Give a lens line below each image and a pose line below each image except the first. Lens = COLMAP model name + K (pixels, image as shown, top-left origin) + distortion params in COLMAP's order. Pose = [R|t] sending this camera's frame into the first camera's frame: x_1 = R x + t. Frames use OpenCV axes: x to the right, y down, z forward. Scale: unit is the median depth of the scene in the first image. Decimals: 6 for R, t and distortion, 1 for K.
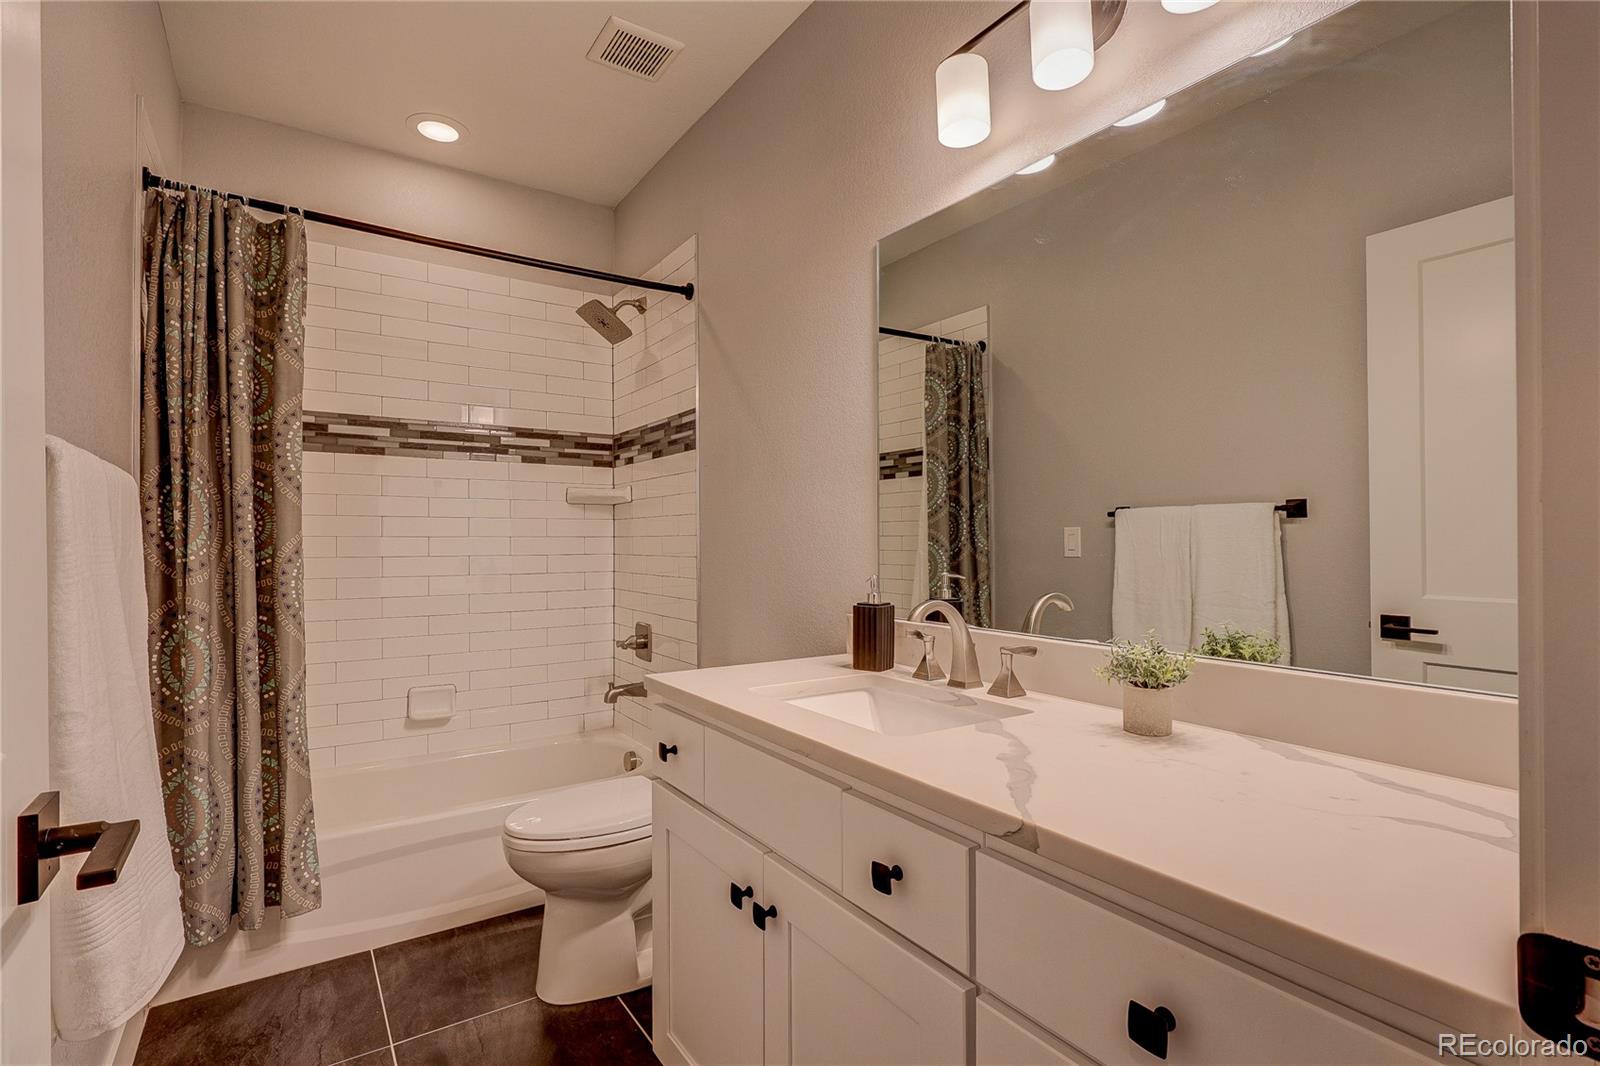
lens RADIAL K [[754.8, 0, 802.2], [0, 754.8, 530.3], [0, 0, 1]] dist [-0.005403, -0.000063]
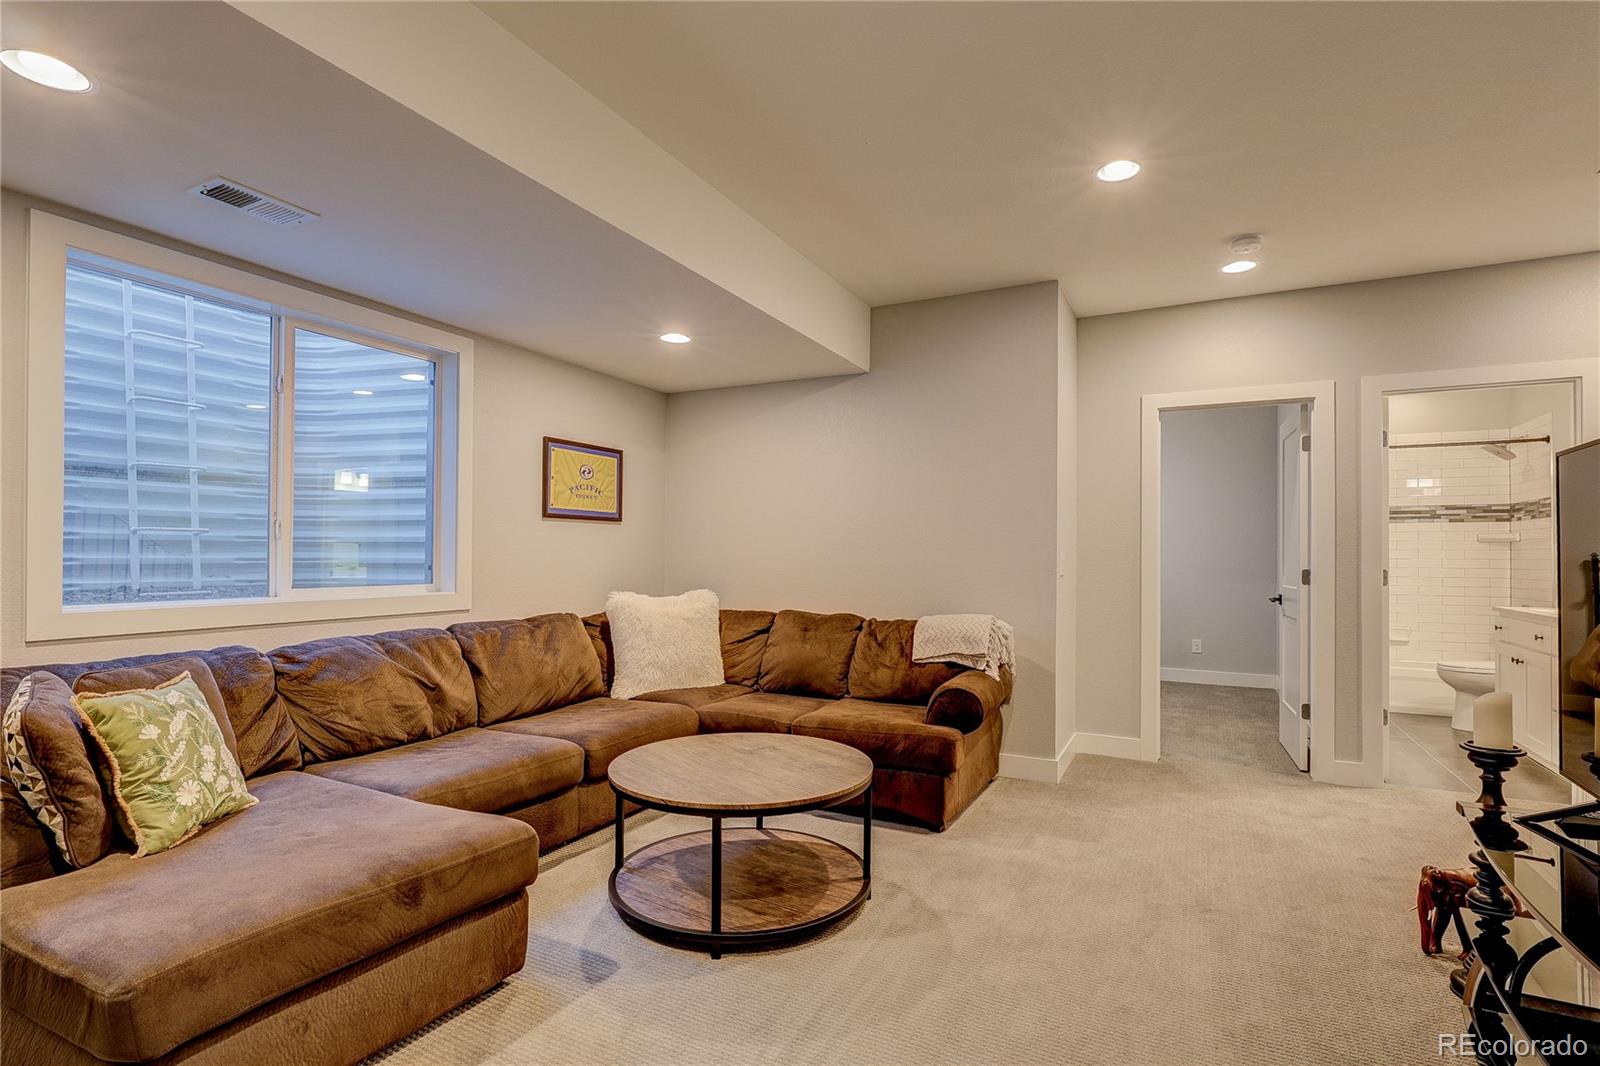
lens RADIAL K [[754.8, 0, 807.3], [0, 754.8, 542.2], [0, 0, 1]] dist [-0.005403, -0.000063]
pose [[0.478044, -0.007216, -0.878306, 0.586908], [-0.006567, 0.999909, -0.011789, -0.001142], [0.878312, 0.011403, 0.477953, -1.502843]]
